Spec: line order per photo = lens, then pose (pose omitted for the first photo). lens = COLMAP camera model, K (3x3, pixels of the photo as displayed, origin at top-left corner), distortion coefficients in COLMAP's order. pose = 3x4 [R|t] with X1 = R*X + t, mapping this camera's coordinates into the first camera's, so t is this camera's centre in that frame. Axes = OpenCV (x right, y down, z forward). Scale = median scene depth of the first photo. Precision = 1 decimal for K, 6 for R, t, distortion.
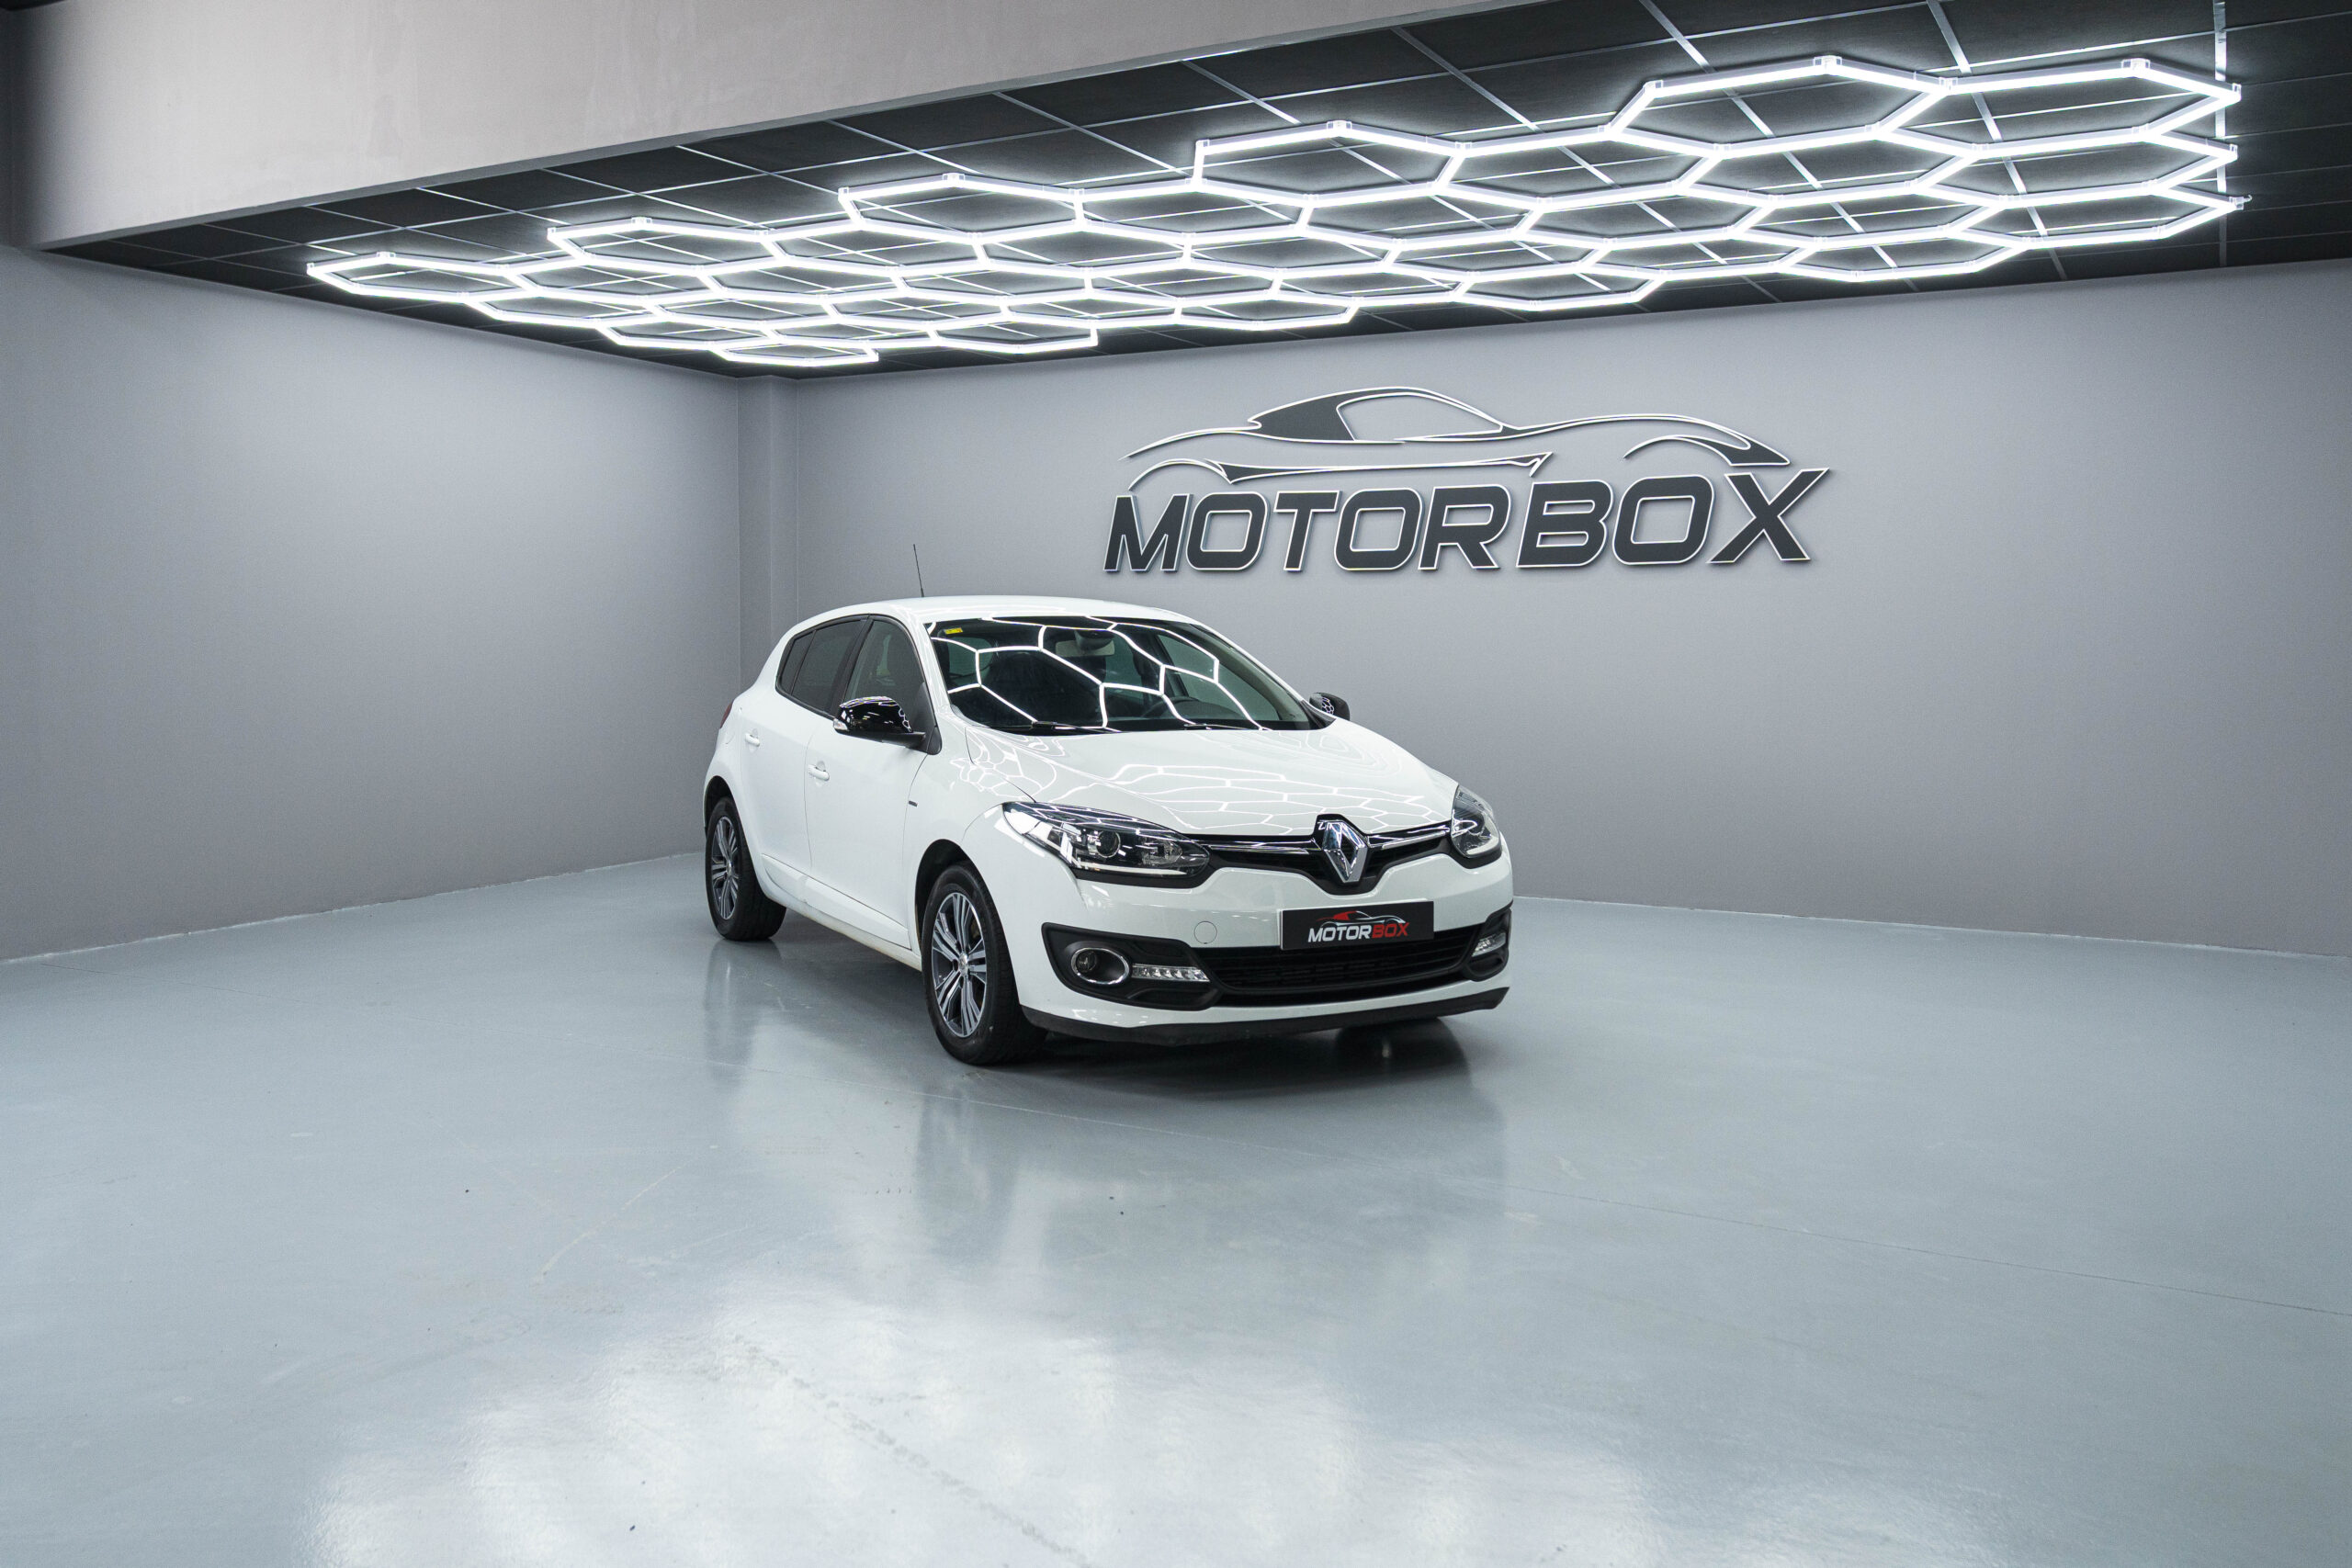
lens RADIAL K [[1854.4, 0, 1177.5], [0, 1854.4, 721.8], [0, 0, 1]] dist [-0.032260, -0.001690]
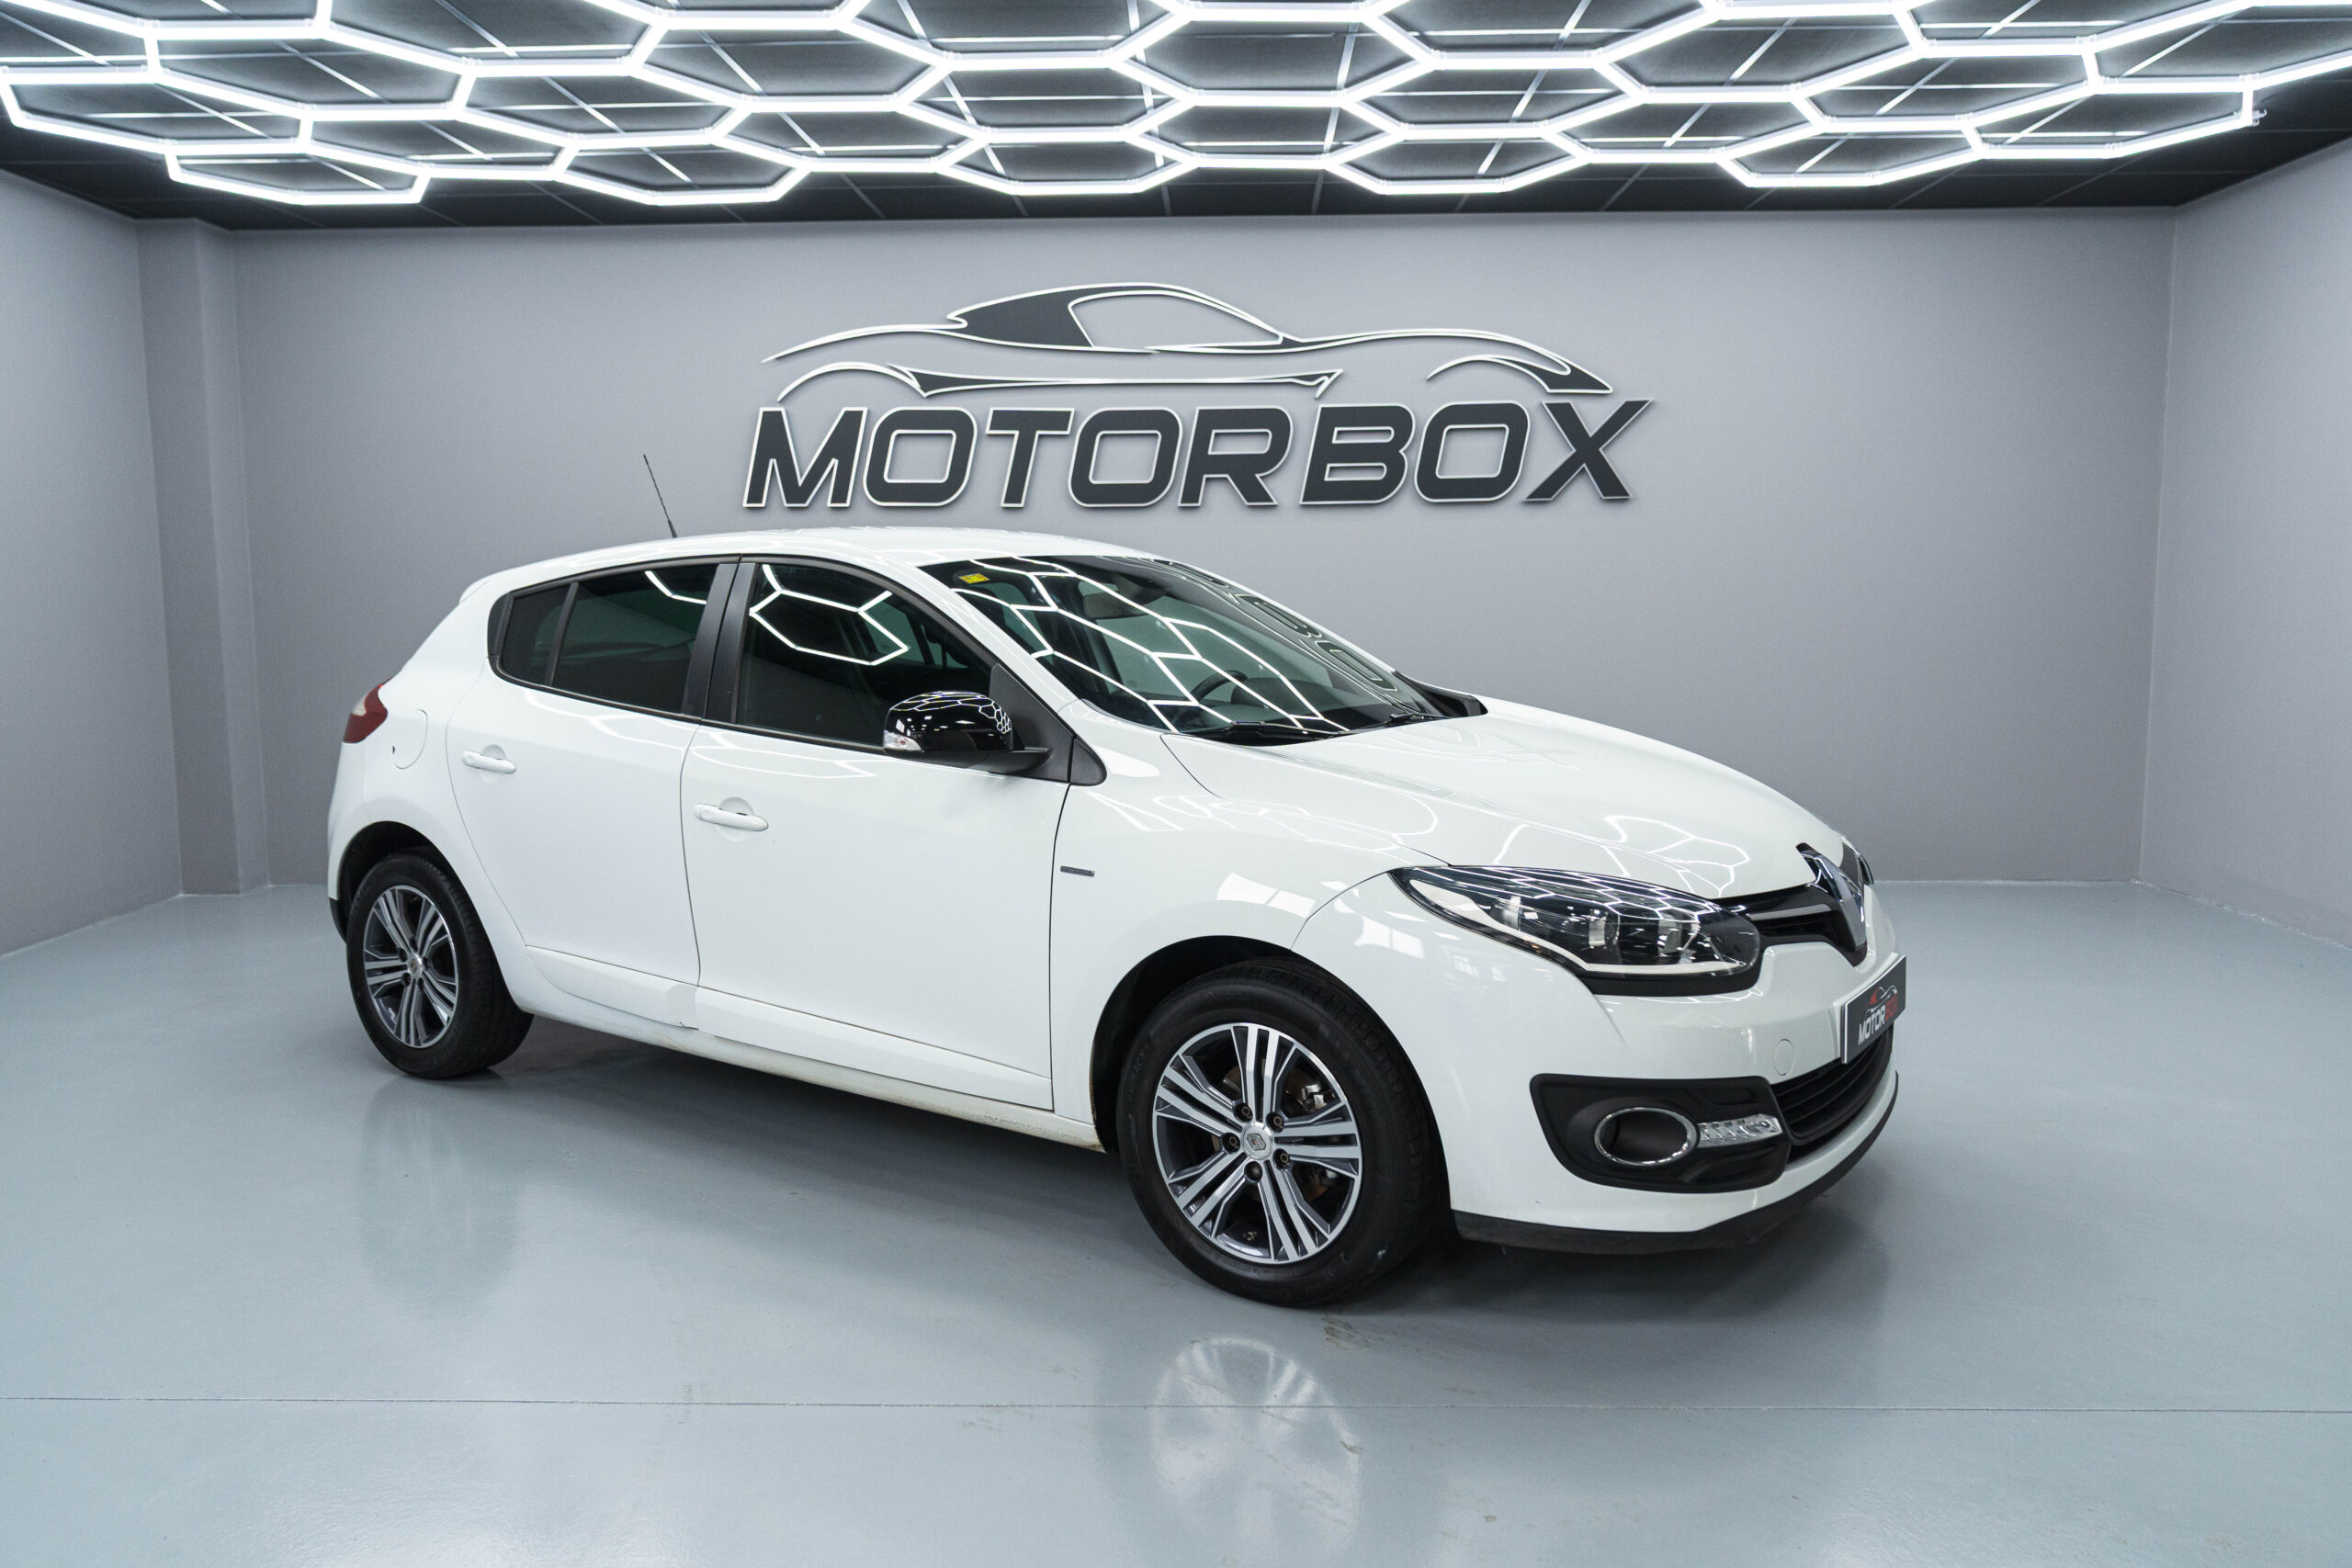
lens RADIAL K [[1669.9, 0, 1176.0], [0, 1669.9, 784.0], [0, 0, 1]] dist [-0.025160, 0.001335]
pose [[0.889082, -0.063502, 0.453321, -0.237137], [0.032440, 0.996581, 0.075981, -0.015386], [-0.456596, -0.052848, 0.888103, 0.346155]]
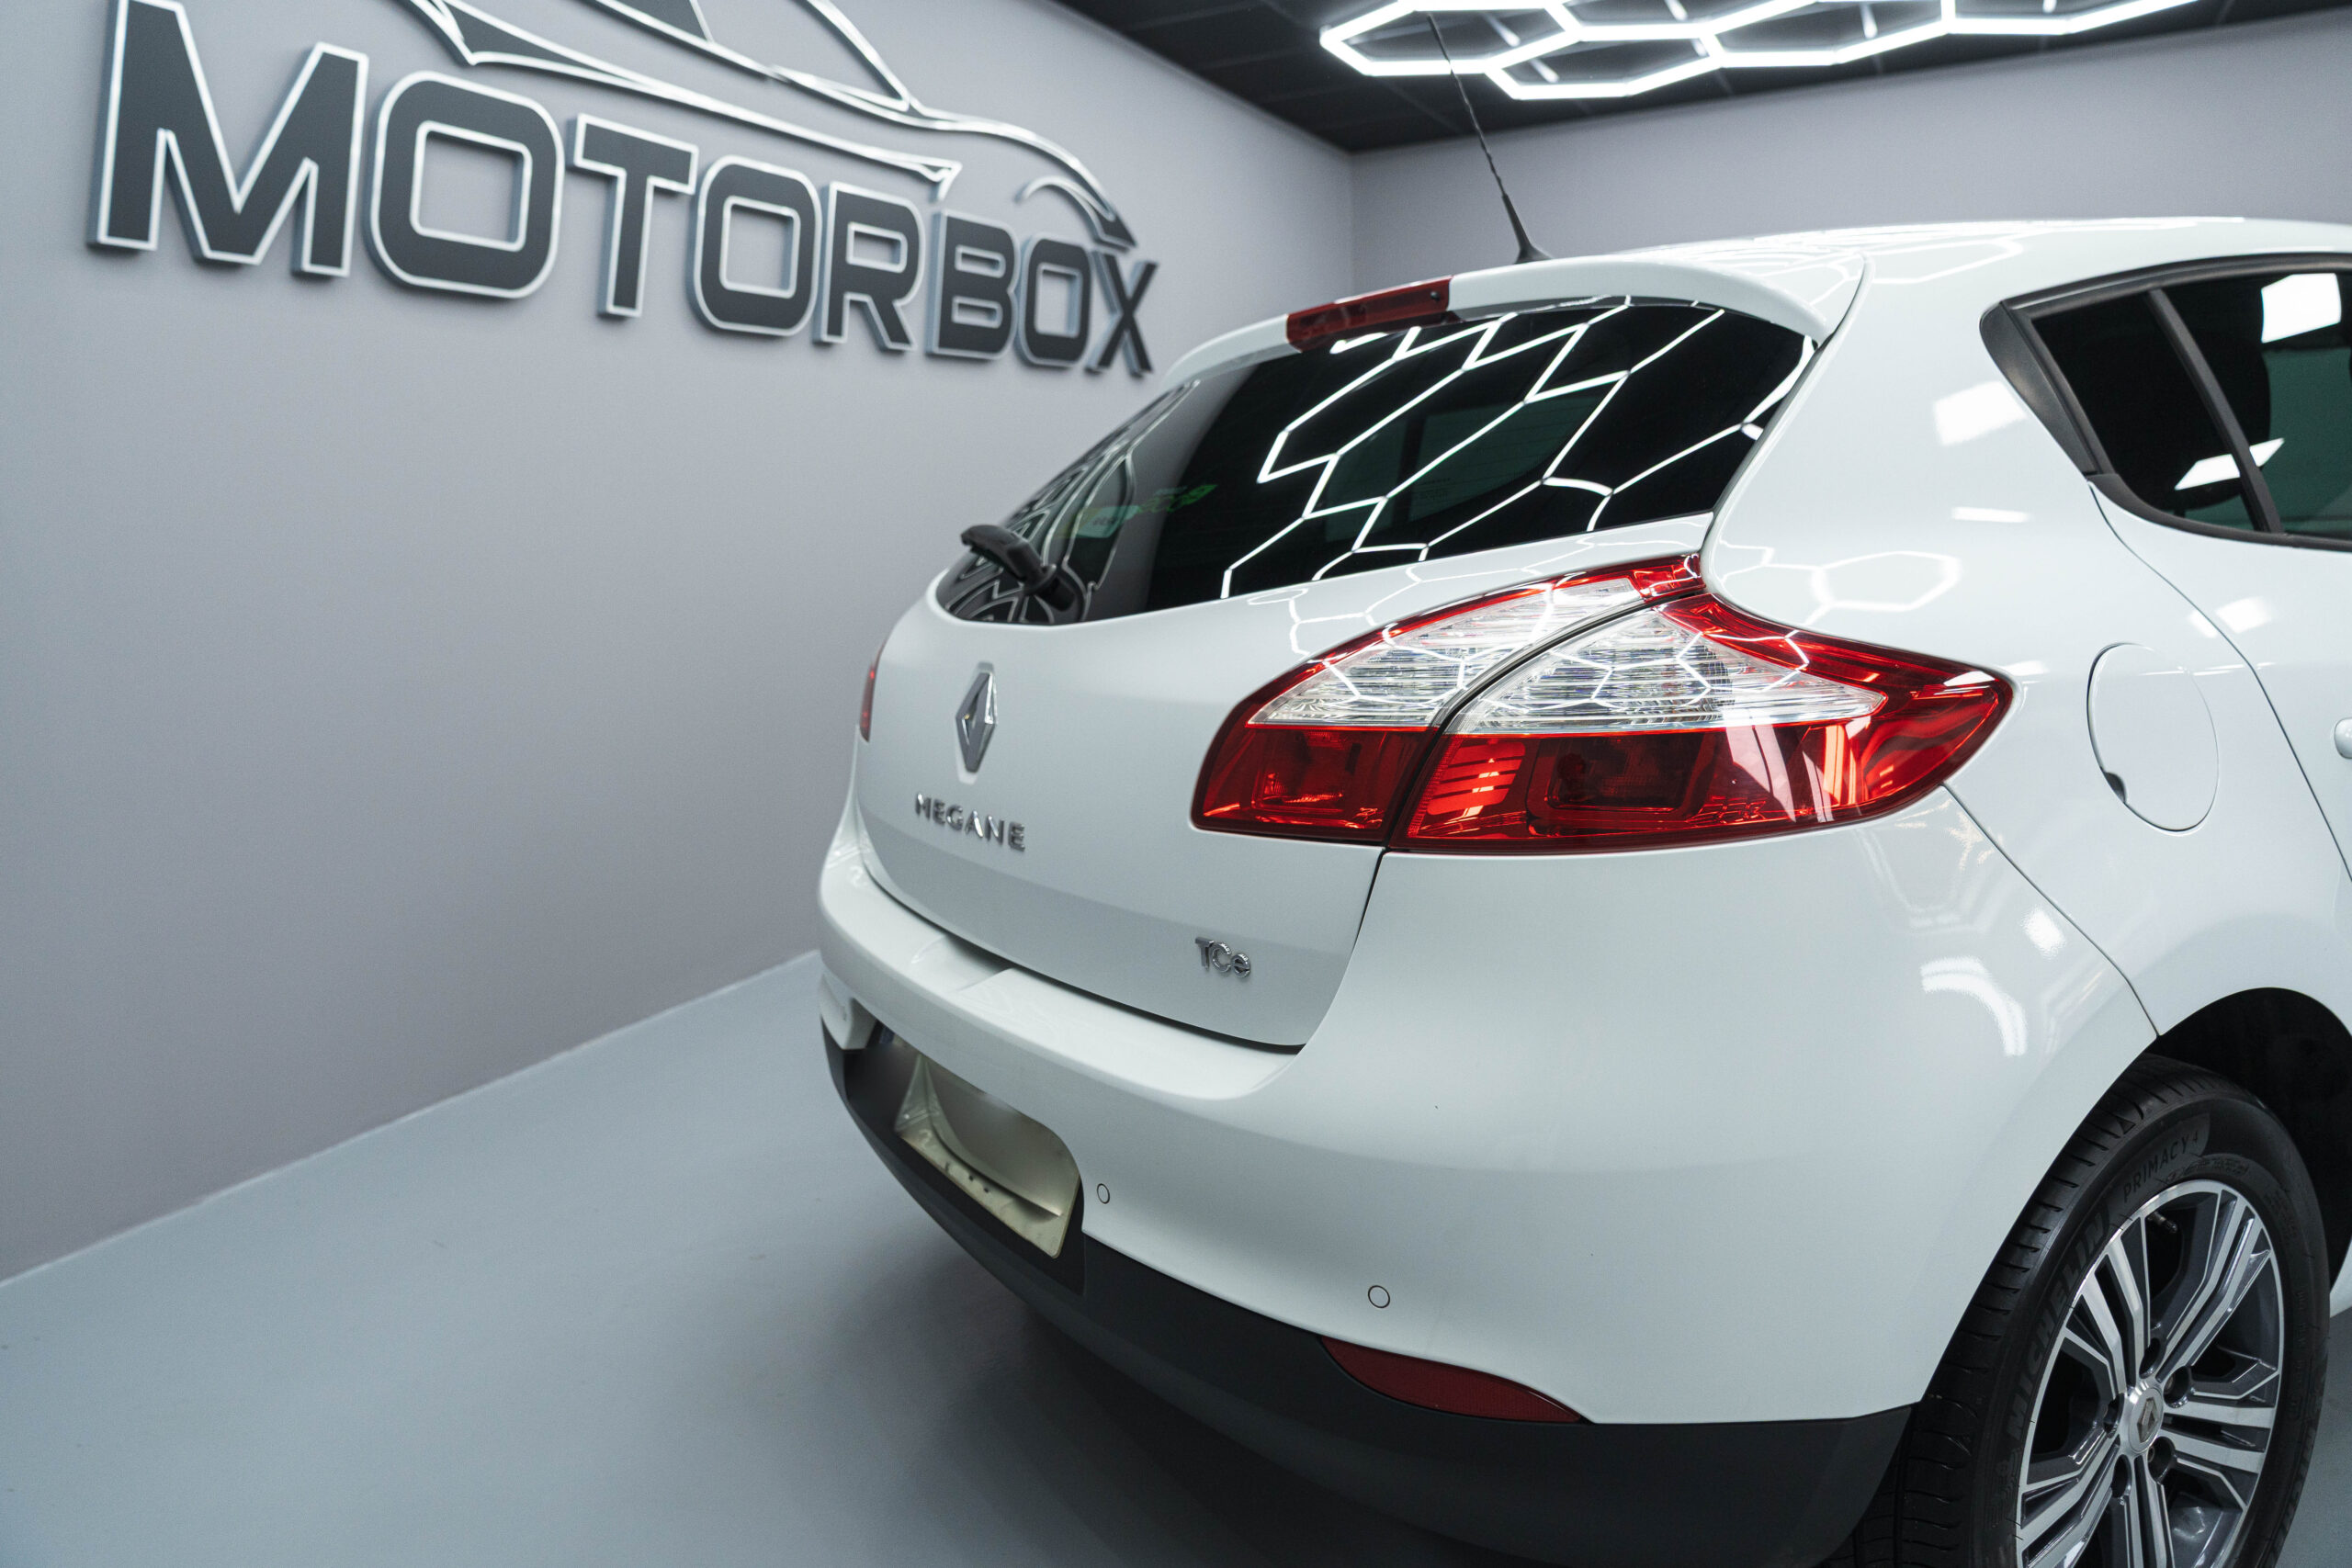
lens RADIAL K [[1575.4, 0, 1169.9], [0, 1575.4, 739.1], [0, 0, 1]] dist [-0.006608, -0.000949]
pose [[-0.043624, -0.143277, 0.988721, -0.357865], [0.094517, 0.984632, 0.146855, -0.028623], [-0.994567, 0.099857, -0.029411, 0.992689]]
